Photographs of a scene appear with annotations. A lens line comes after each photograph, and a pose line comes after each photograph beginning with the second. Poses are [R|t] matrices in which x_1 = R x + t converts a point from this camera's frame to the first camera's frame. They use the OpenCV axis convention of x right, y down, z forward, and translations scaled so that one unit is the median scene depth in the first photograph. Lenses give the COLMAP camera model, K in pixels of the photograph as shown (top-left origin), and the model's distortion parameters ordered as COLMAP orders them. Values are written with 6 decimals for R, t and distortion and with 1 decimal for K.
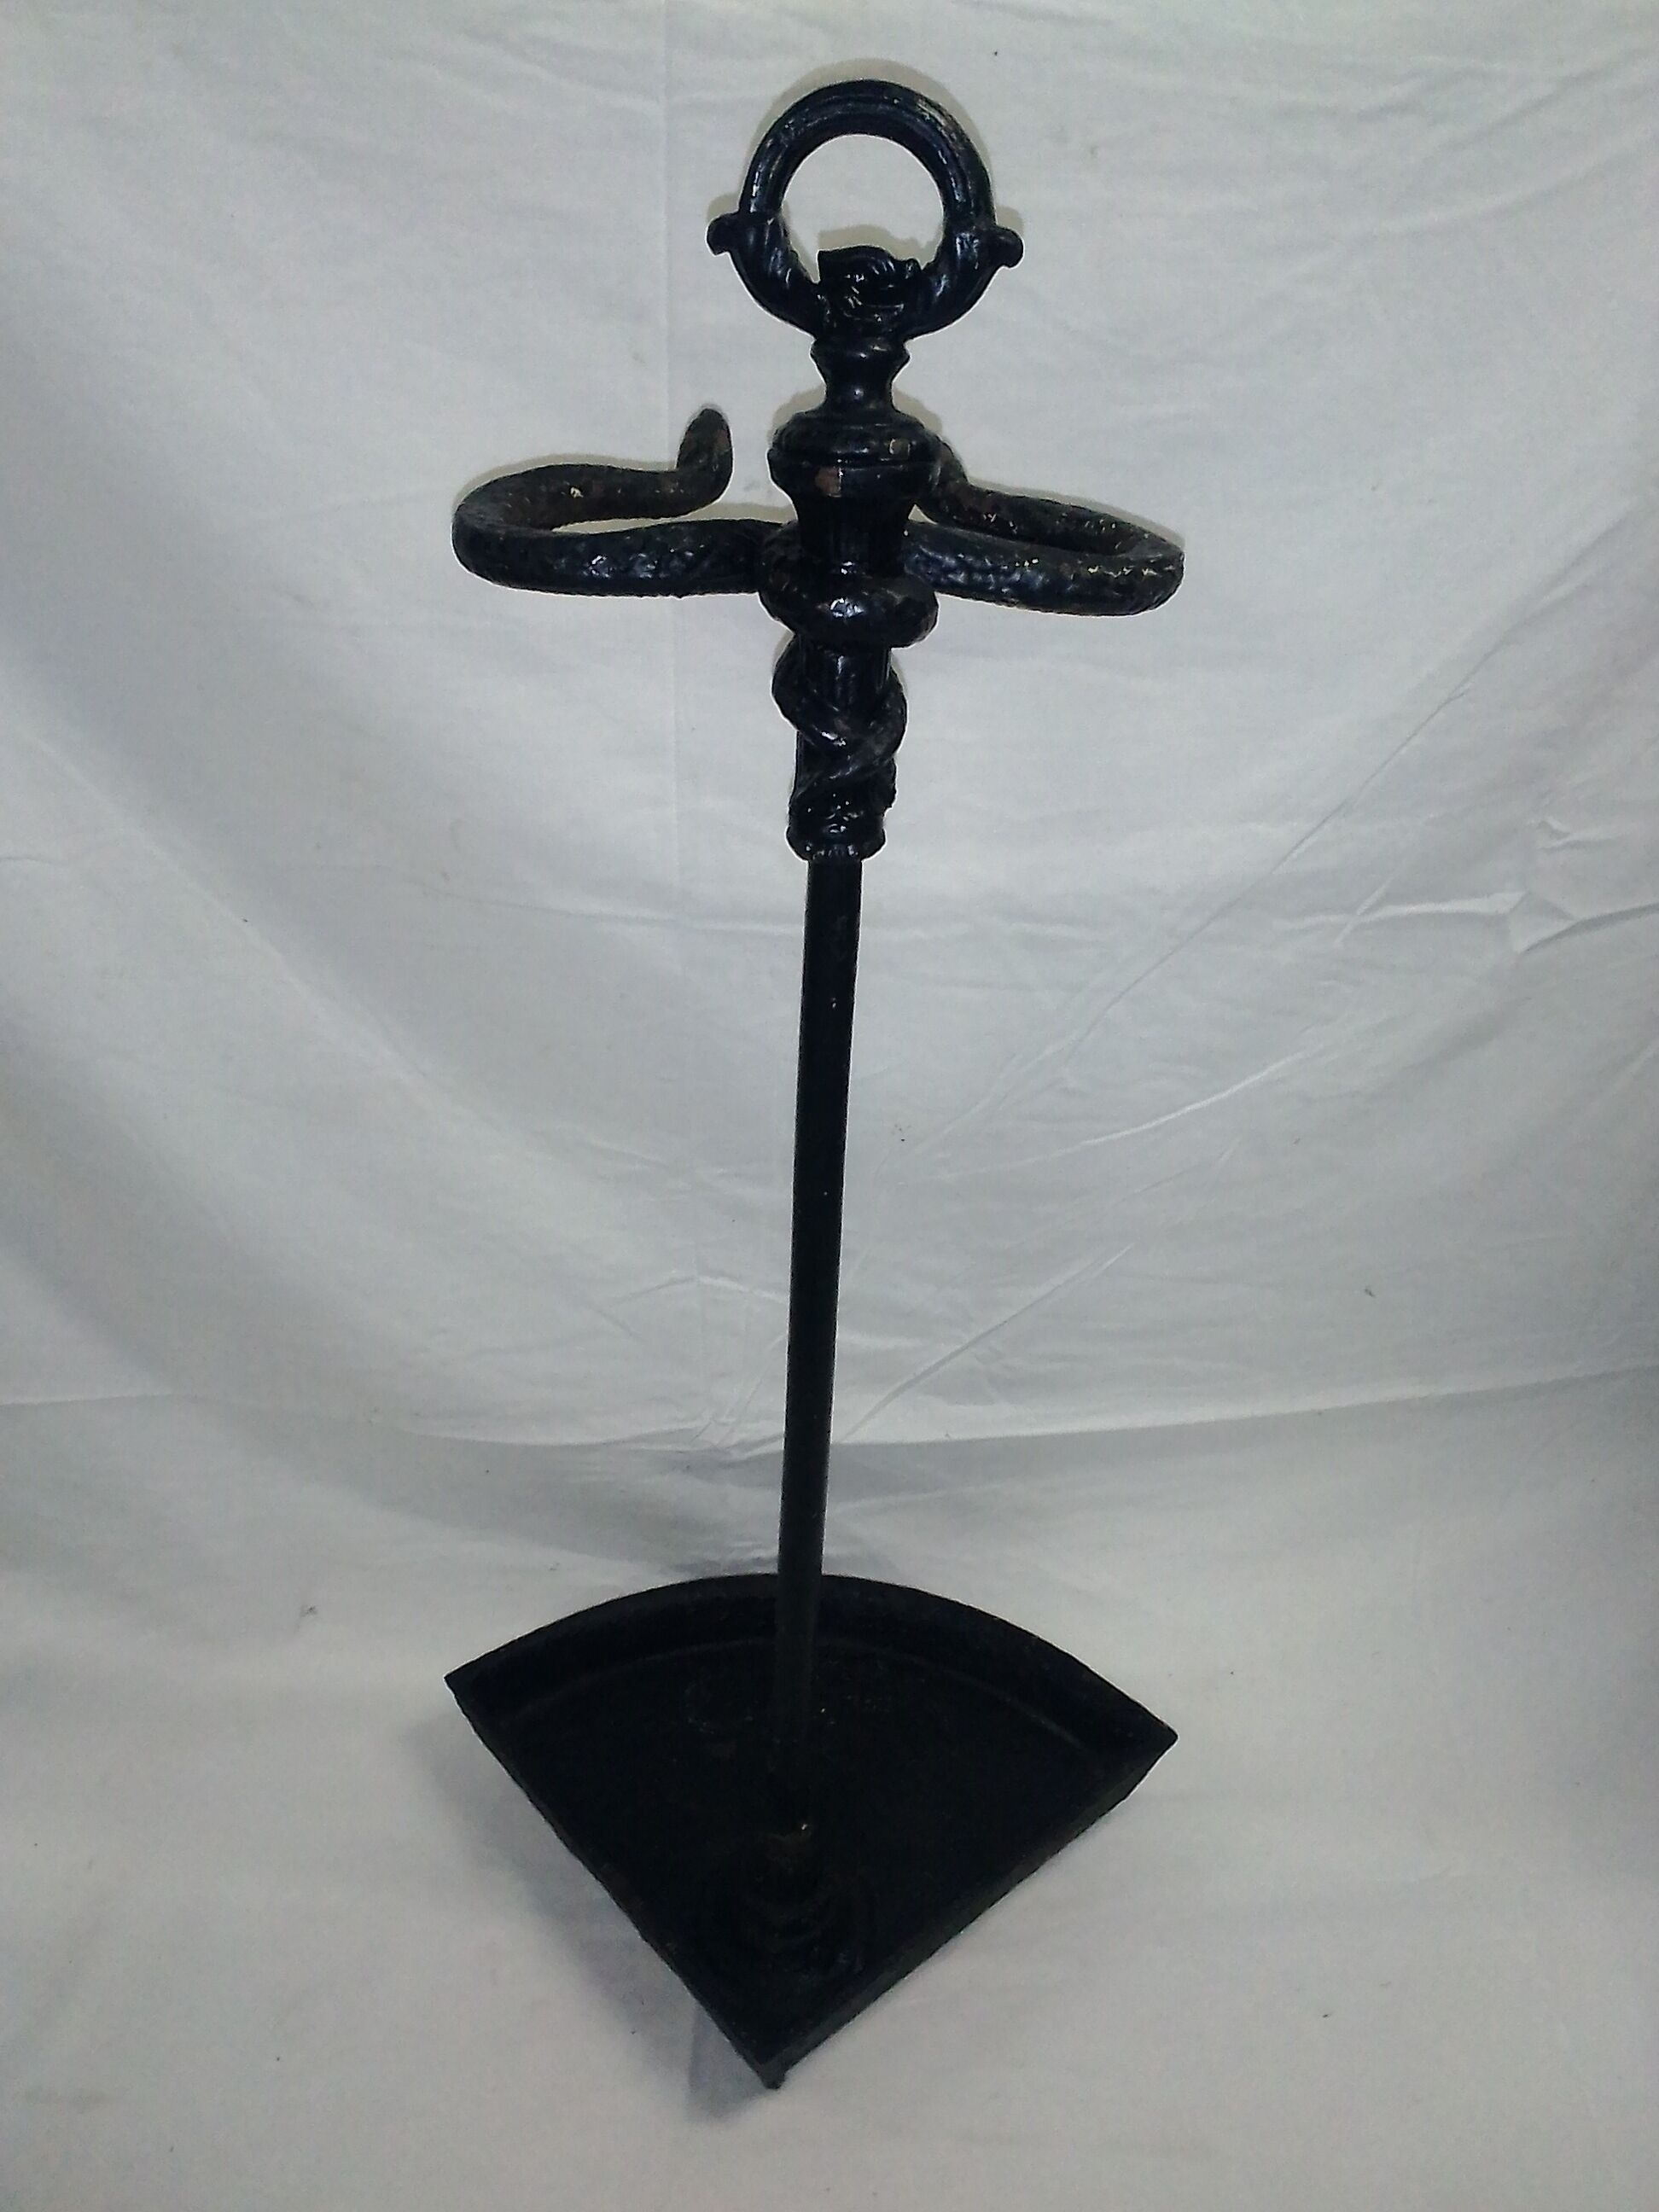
lens RADIAL K [[1737.7, 0, 824.0], [0, 1737.7, 1089.1], [0, 0, 1]] dist [0.078662, -0.114975]
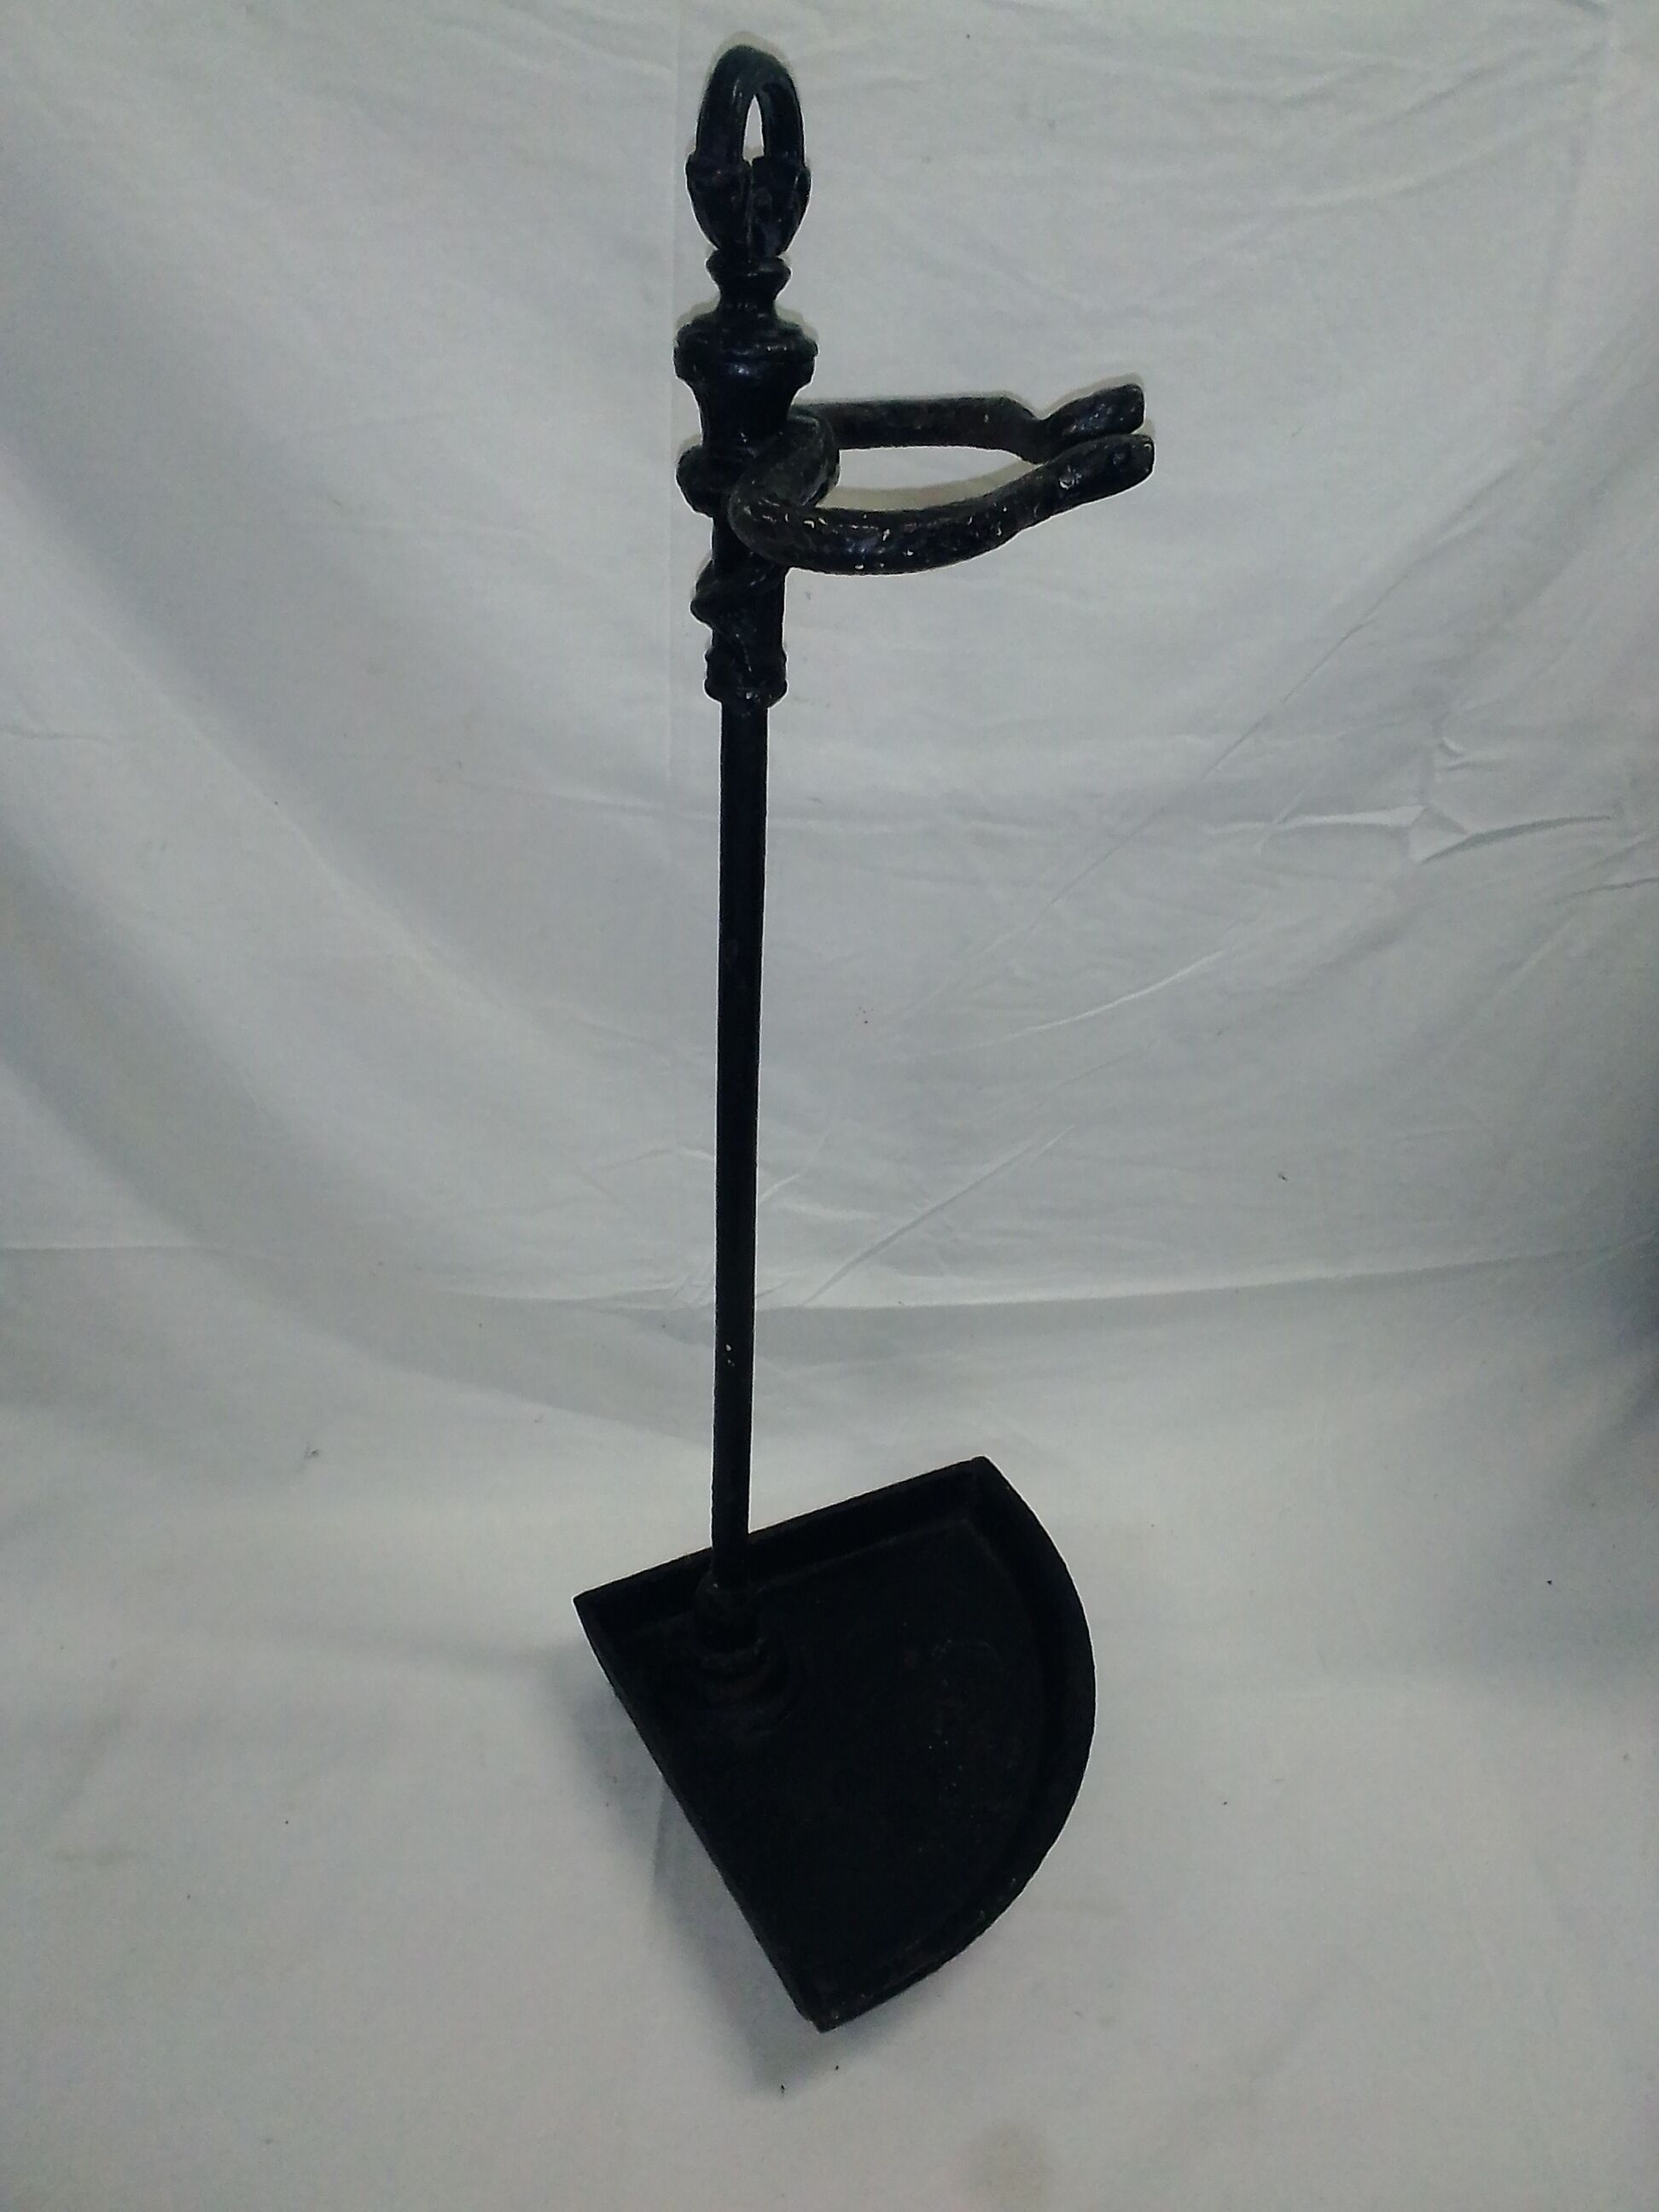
lens RADIAL K [[1737.7, 0, 825.3], [0, 1737.7, 1095.8], [0, 0, 1]] dist [0.078662, -0.114975]
pose [[0.999510, 0.021582, 0.022671, -0.004929], [-0.021653, 0.999761, 0.002904, 0.077170], [-0.022603, -0.003393, 0.999739, -0.112323]]
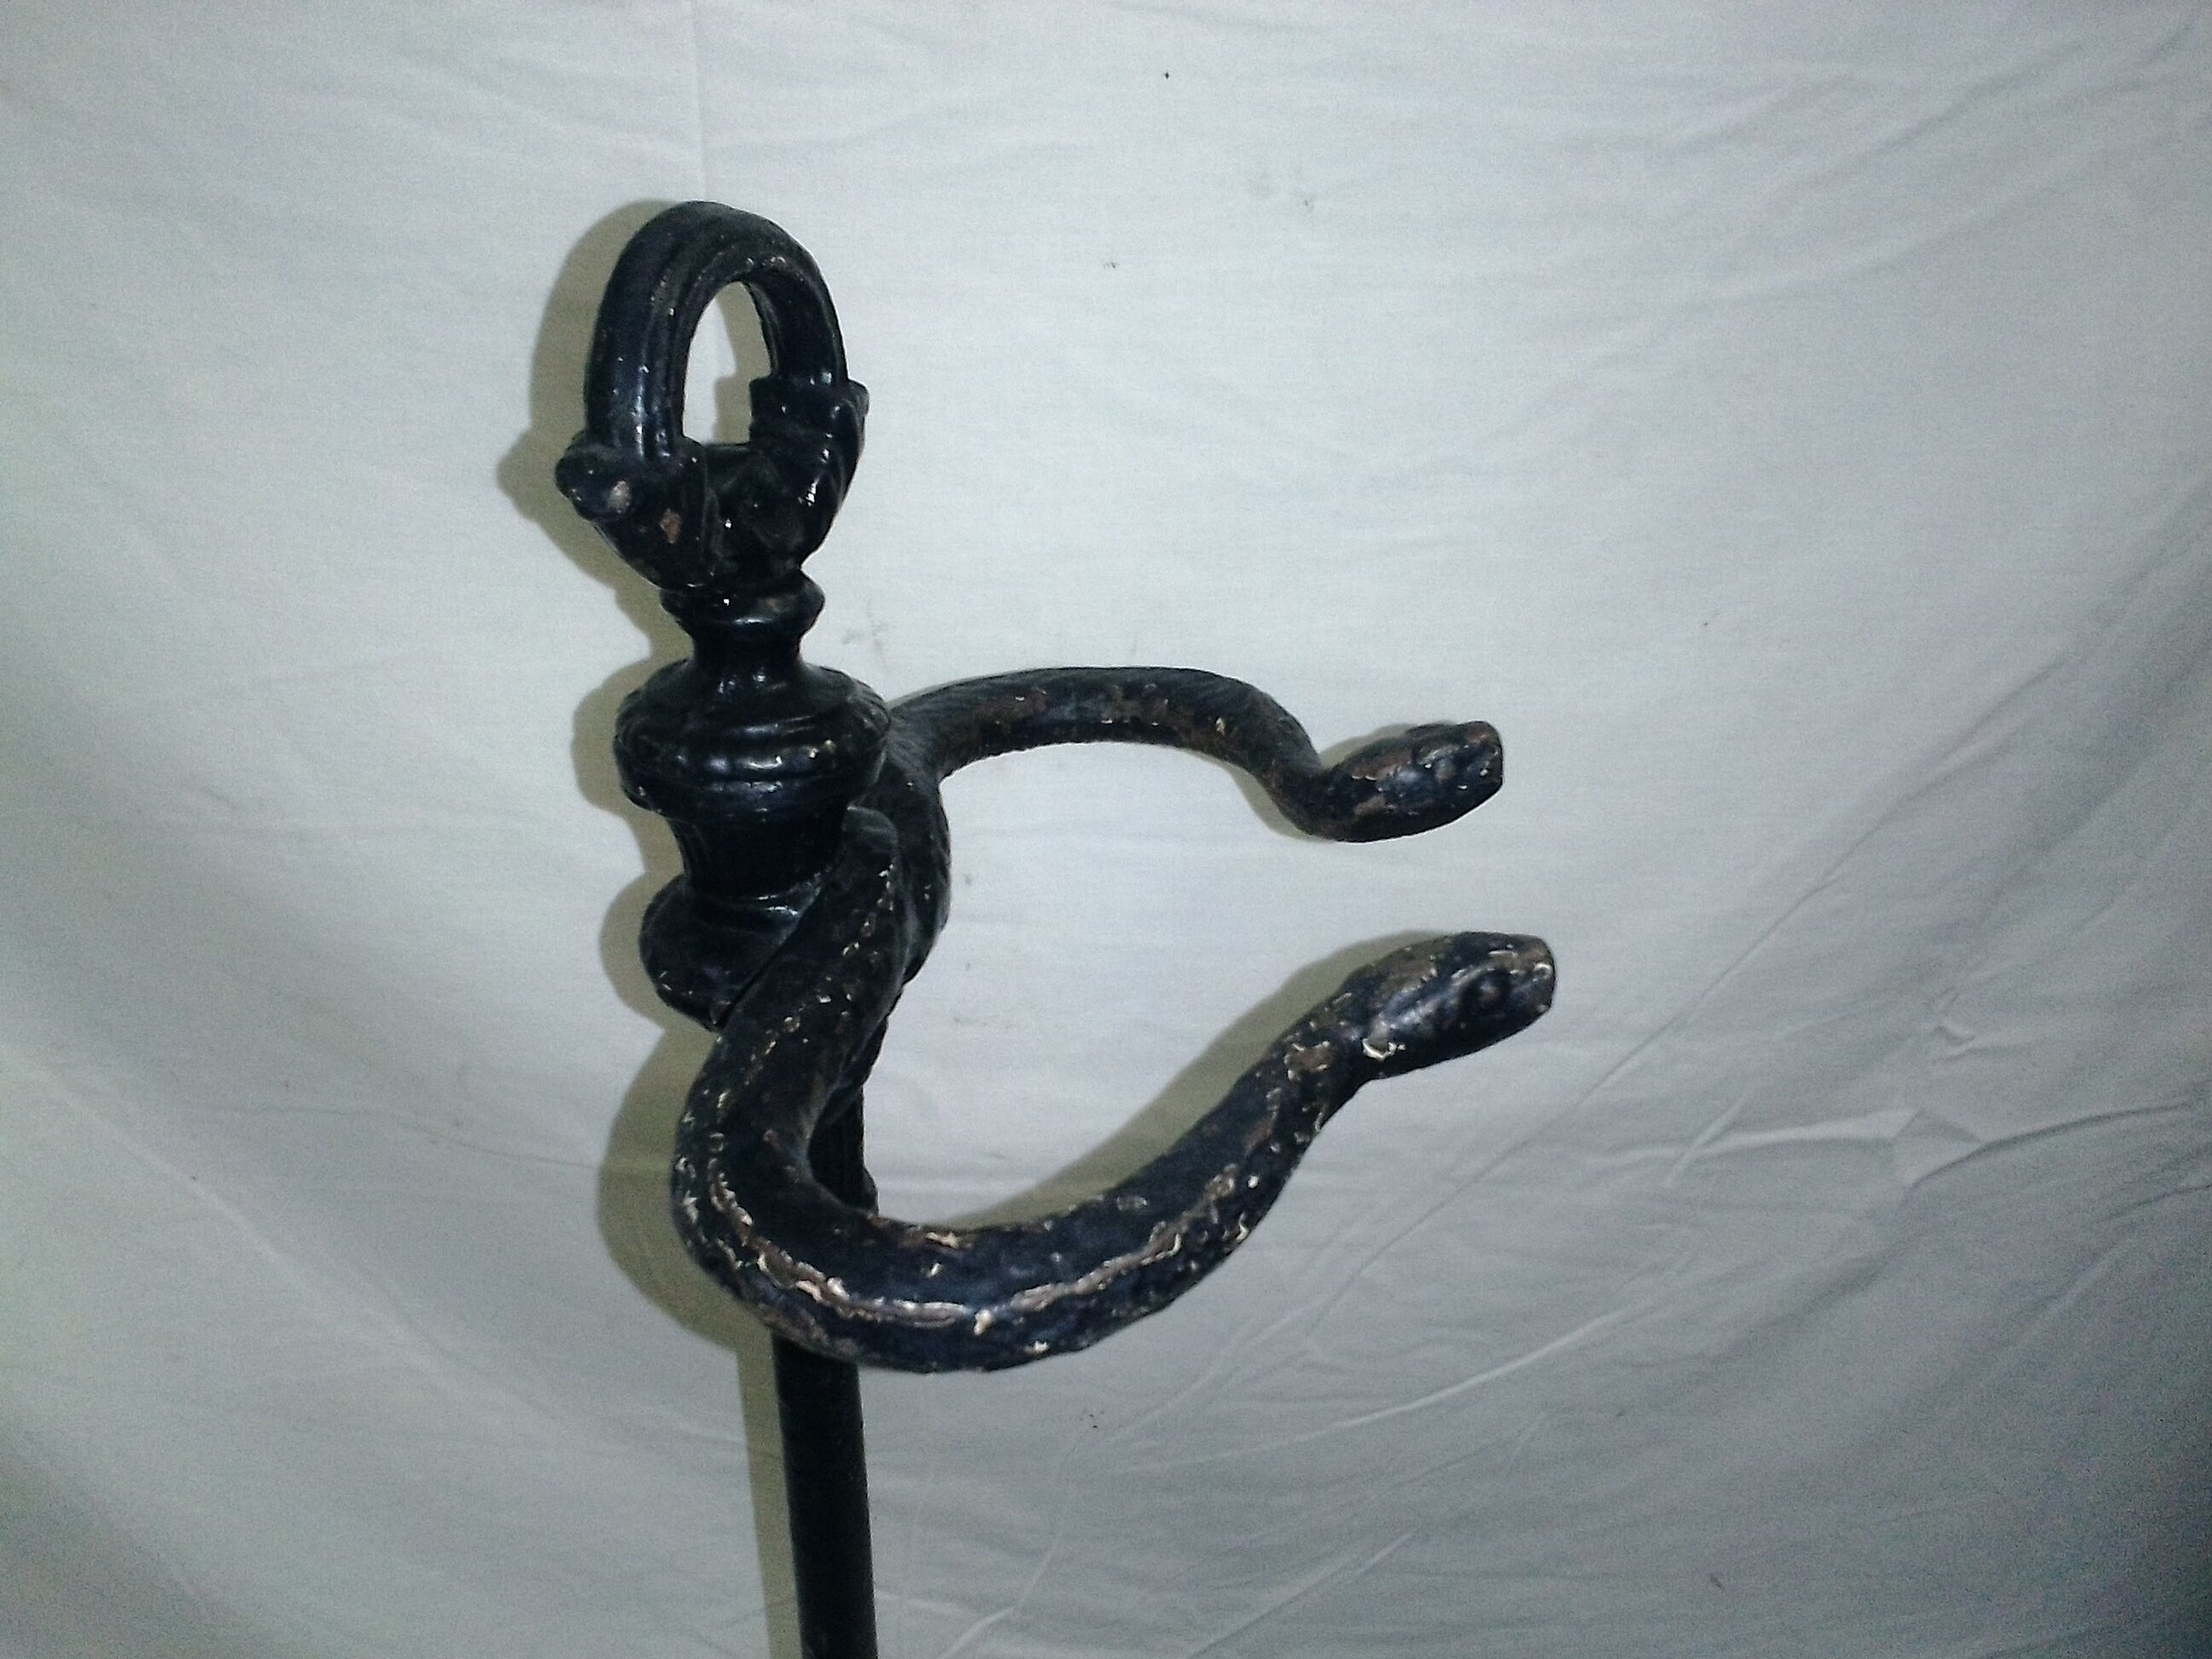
lens RADIAL K [[1737.7, 0, 1098.0], [0, 1737.7, 834.7], [0, 0, 1]] dist [0.078662, -0.114975]
pose [[0.999858, -0.015069, 0.007596, 0.046929], [0.015483, 0.998212, -0.057738, -0.191083], [-0.006712, 0.057848, 0.998303, 0.246480]]
